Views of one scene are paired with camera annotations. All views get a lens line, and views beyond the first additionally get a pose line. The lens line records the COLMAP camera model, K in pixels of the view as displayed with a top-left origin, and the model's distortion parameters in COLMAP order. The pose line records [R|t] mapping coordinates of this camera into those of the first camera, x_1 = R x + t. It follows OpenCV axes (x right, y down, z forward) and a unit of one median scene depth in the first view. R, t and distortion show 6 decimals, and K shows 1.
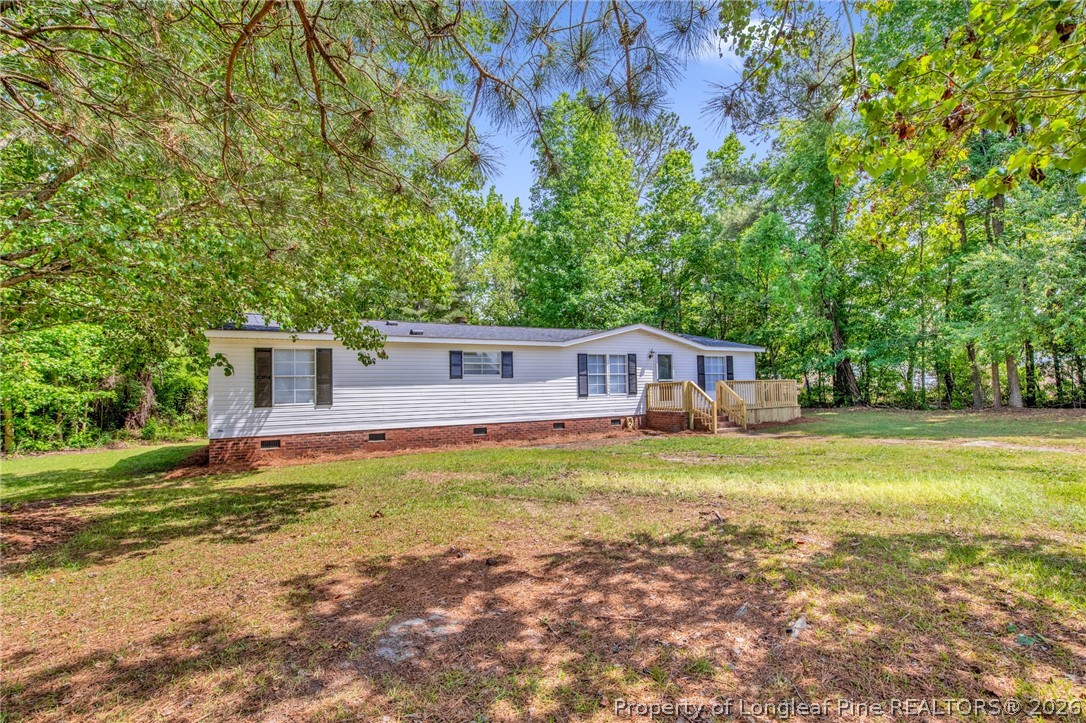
lens RADIAL K [[510.7, 0, 548.2], [0, 510.7, 372.9], [0, 0, 1]] dist [-0.025908, 0.008304]
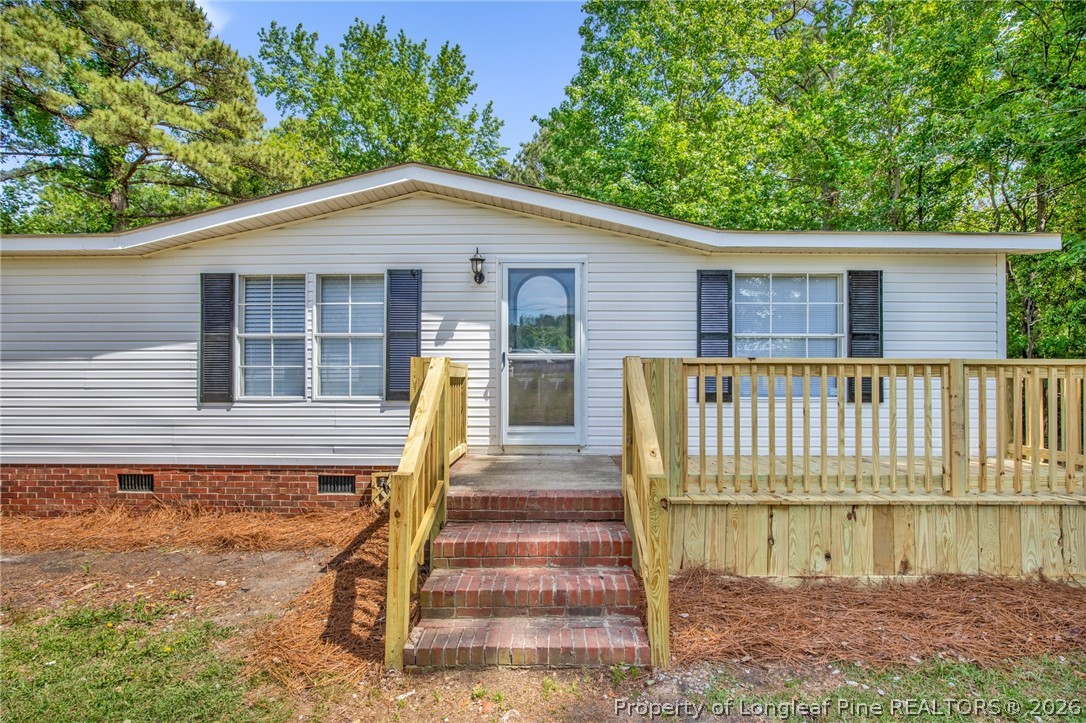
lens RADIAL K [[510.7, 0, 548.2], [0, 510.7, 372.9], [0, 0, 1]] dist [-0.025908, 0.008304]
pose [[0.850063, -0.001429, -0.526679, 0.432252], [-0.003858, 0.999953, -0.008940, 0.029647], [0.526667, 0.009631, 0.850017, 0.835541]]
